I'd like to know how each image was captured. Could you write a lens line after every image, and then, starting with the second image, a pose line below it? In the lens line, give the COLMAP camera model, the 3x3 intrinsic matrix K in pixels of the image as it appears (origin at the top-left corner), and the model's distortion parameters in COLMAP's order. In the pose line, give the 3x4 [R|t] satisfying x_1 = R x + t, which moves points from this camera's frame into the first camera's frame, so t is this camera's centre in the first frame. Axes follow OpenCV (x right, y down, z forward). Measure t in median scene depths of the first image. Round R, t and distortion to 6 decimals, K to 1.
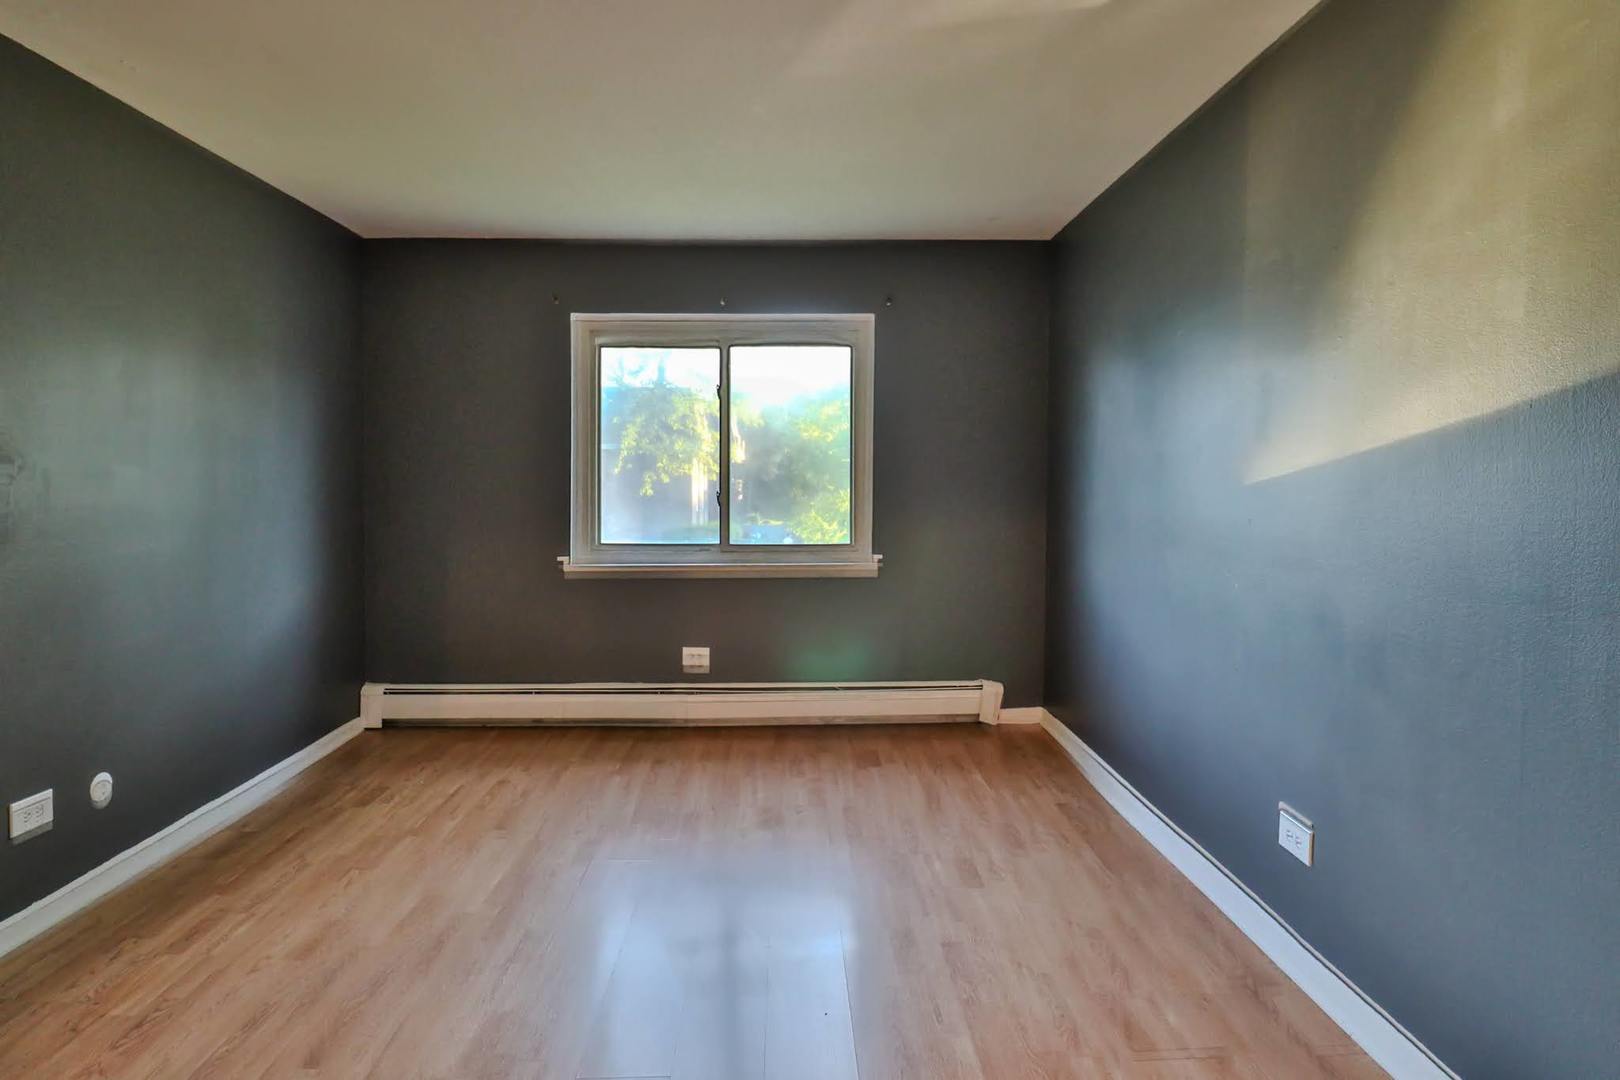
lens RADIAL K [[881.5, 0, 813.9], [0, 881.5, 514.7], [0, 0, 1]] dist [-0.001314, -0.003355]
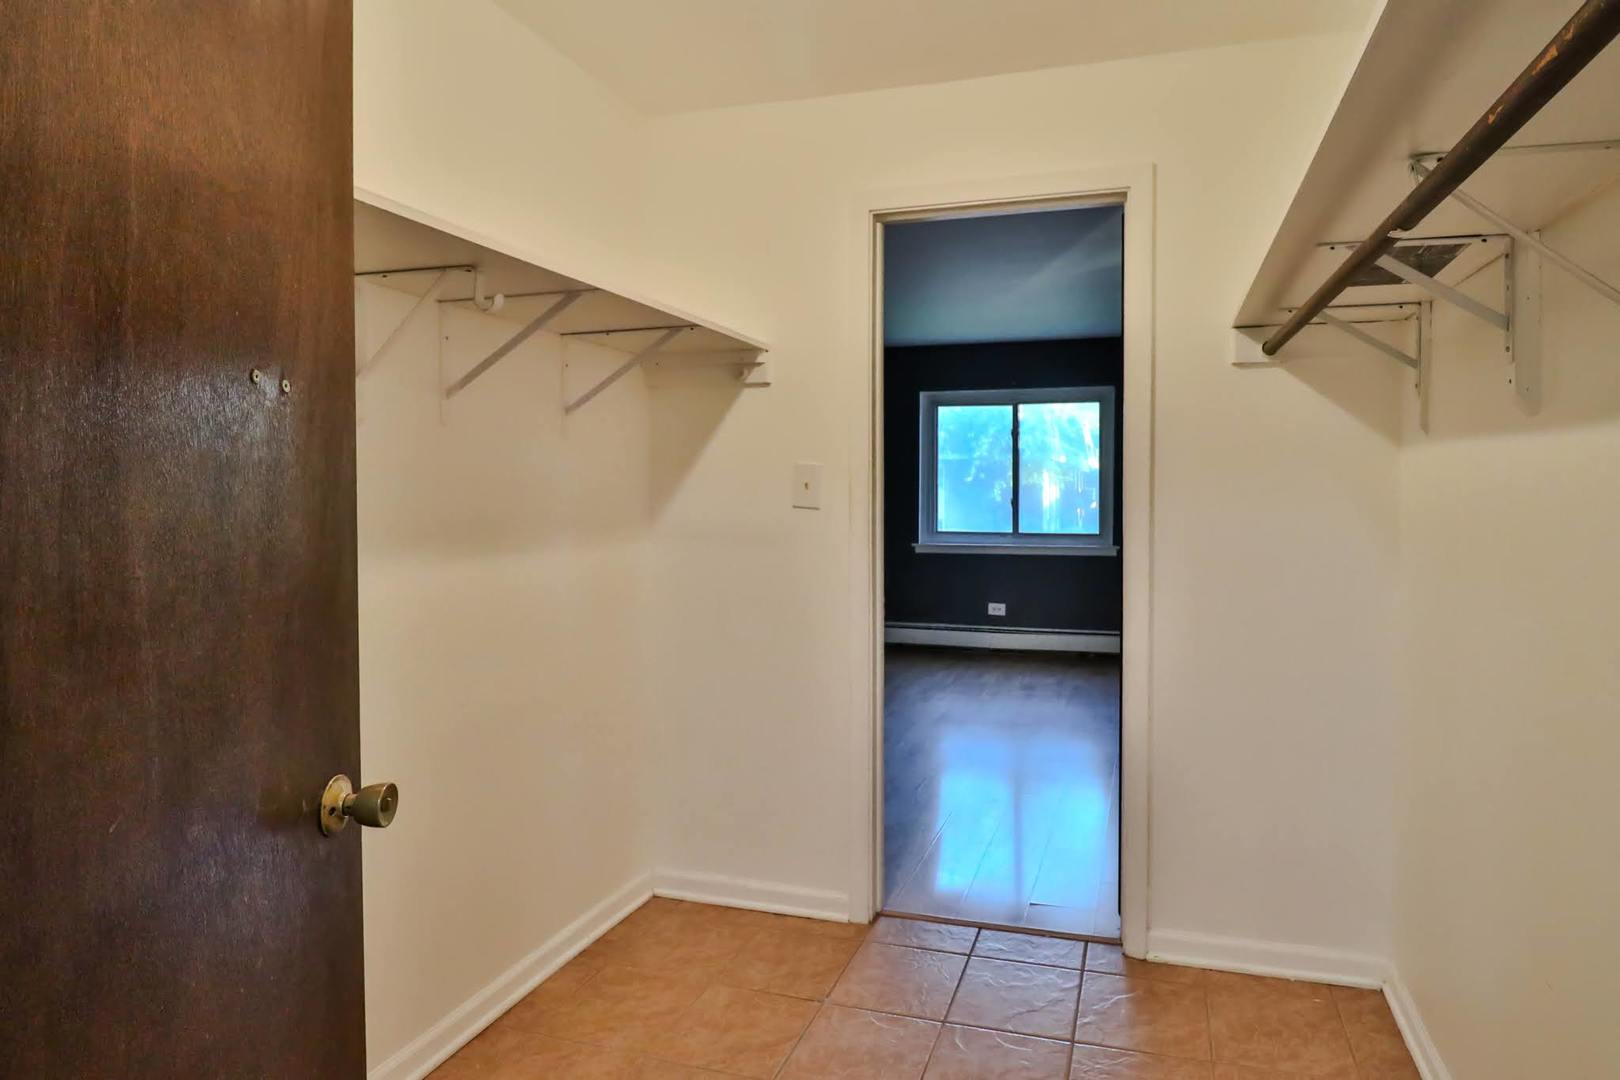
lens RADIAL K [[881.5, 0, 813.9], [0, 881.5, 514.7], [0, 0, 1]] dist [-0.001314, -0.003355]
pose [[0.921323, 0.009967, -0.388671, 0.167874], [-0.013155, 0.999898, -0.005544, 0.014165], [0.388576, 0.010221, 0.921360, -0.527854]]
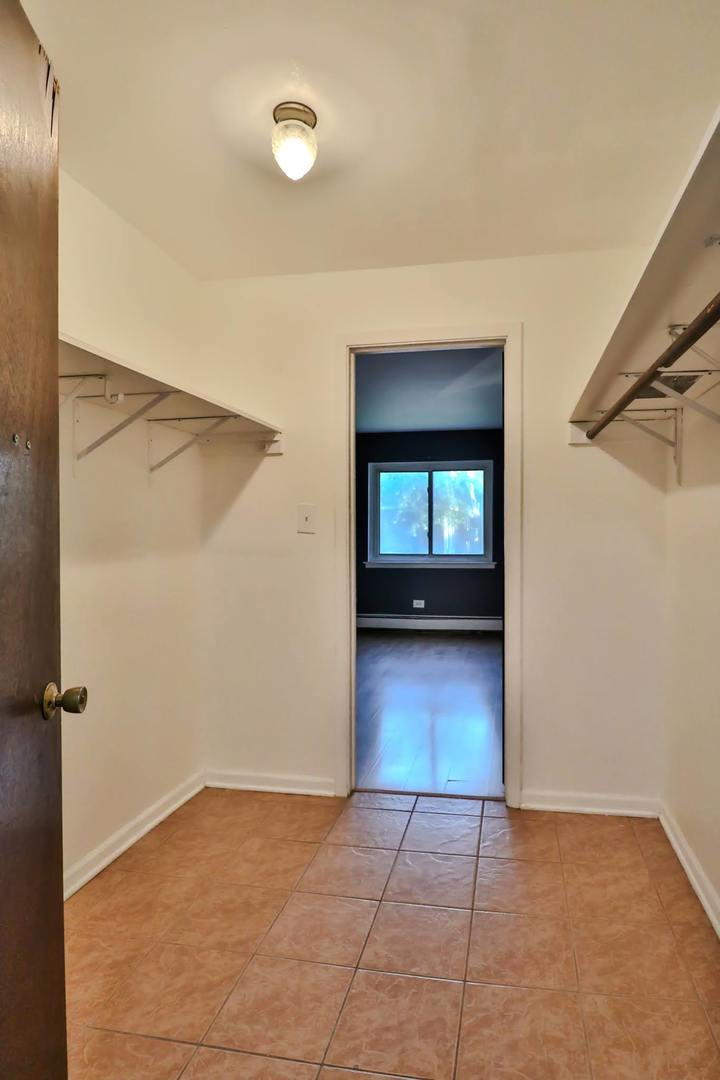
lens RADIAL K [[592.7, 0, 340.3], [0, 592.7, 539.0], [0, 0, 1]] dist [-0.002114, 0.000693]
pose [[0.950396, 0.004603, -0.311009, 0.160537], [-0.011220, 0.999747, -0.019489, 0.025636], [0.310840, 0.022012, 0.950207, -0.572022]]
